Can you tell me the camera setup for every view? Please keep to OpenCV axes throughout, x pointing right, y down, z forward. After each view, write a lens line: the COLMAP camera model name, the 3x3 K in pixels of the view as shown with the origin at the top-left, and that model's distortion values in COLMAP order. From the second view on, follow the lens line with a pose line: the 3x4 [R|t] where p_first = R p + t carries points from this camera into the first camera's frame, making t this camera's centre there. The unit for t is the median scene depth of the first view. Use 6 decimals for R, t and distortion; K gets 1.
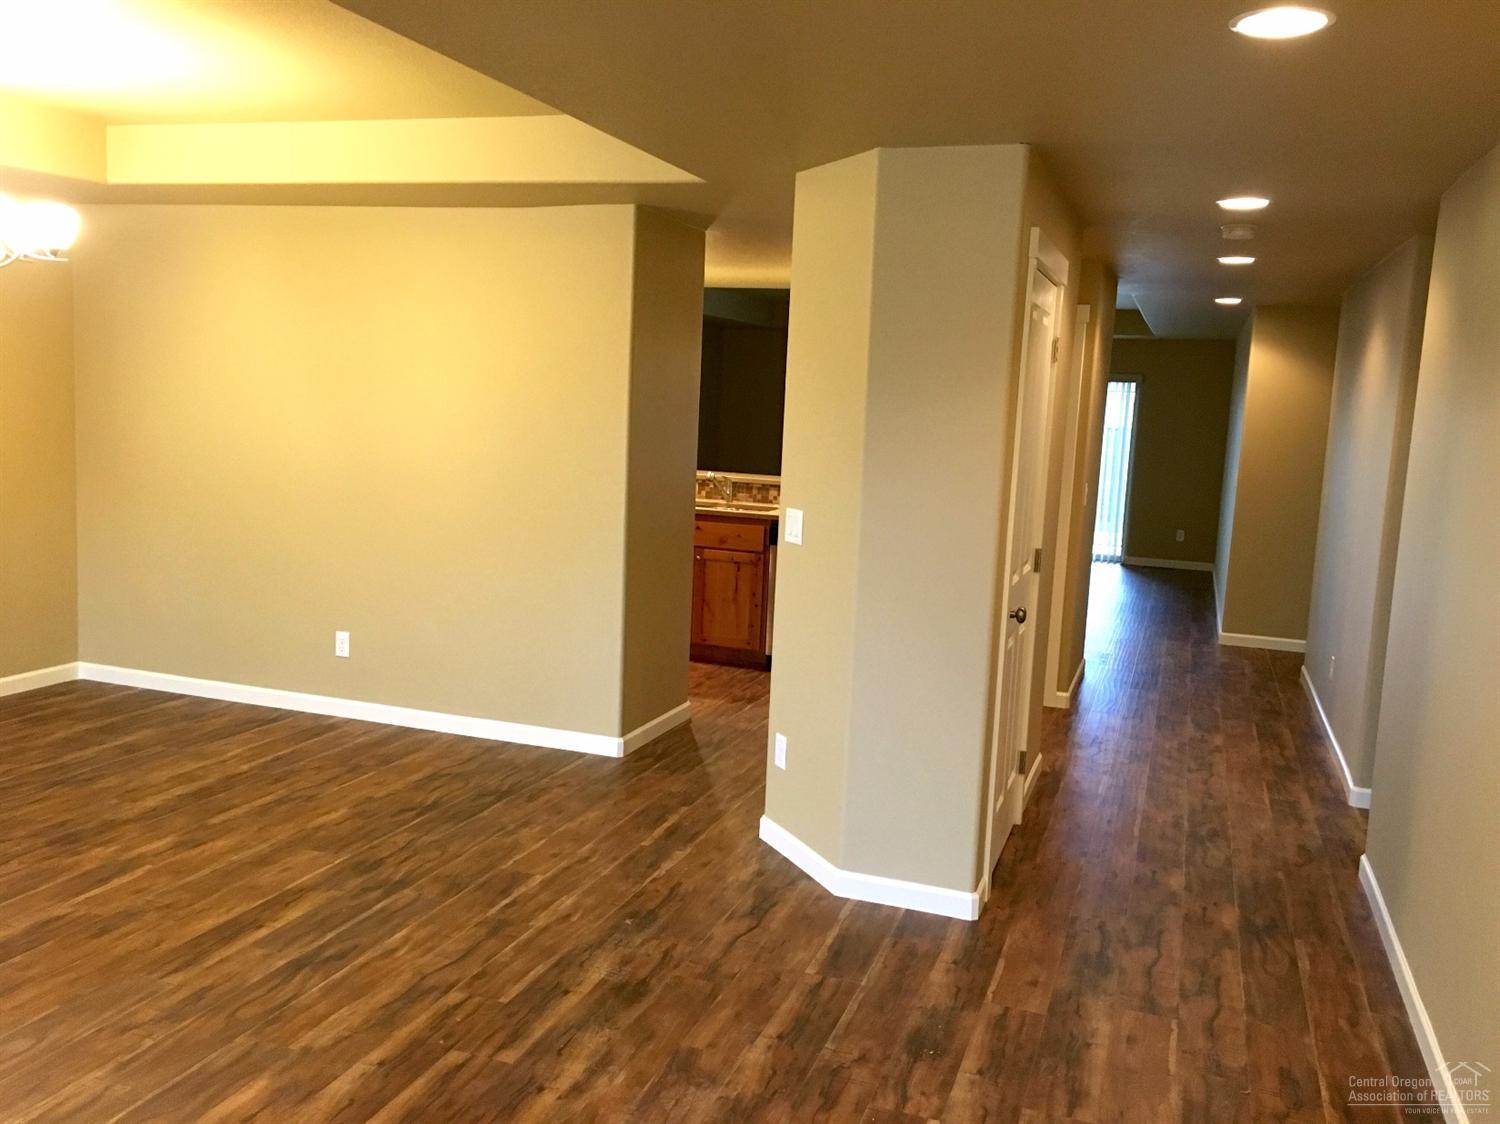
lens RADIAL K [[1266.3, 0, 749.7], [0, 1266.3, 561.2], [0, 0, 1]] dist [0.038349, -0.006820]
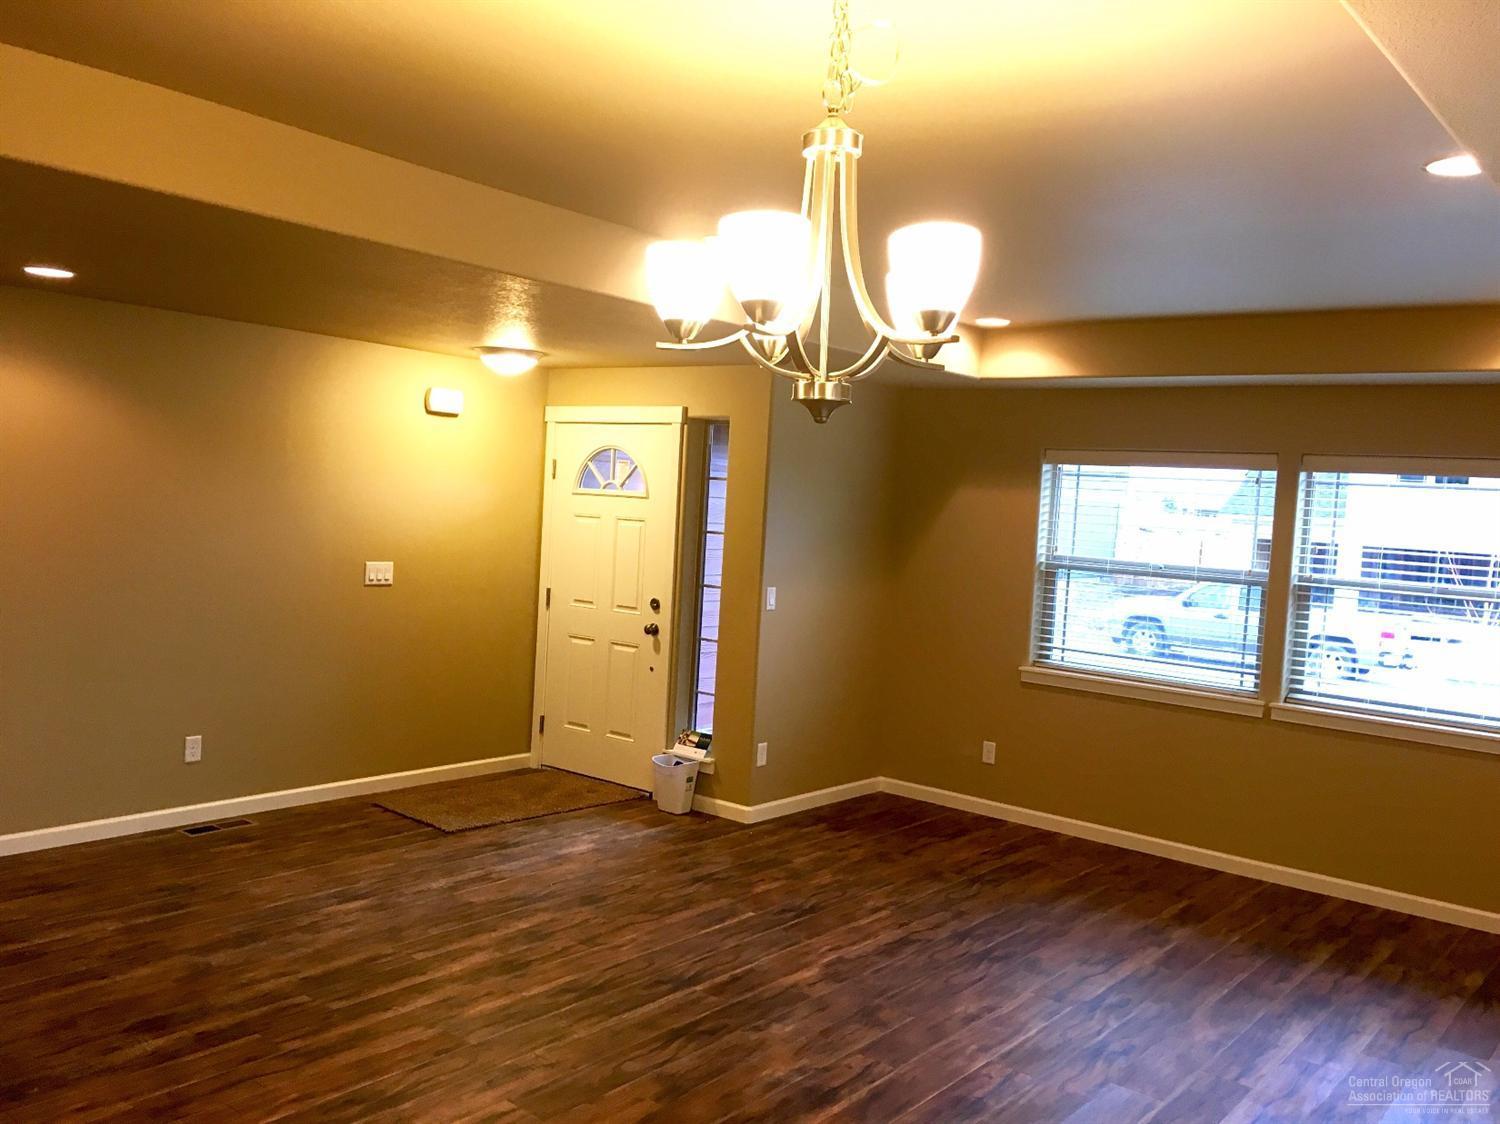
lens RADIAL K [[1266.3, 0, 750.8], [0, 1266.3, 563.3], [0, 0, 1]] dist [0.038349, -0.006820]
pose [[-0.936620, -0.118075, 0.329851, -0.989173], [-0.055082, 0.979416, 0.194190, -0.333074], [-0.345991, 0.163713, -0.923844, 1.945336]]
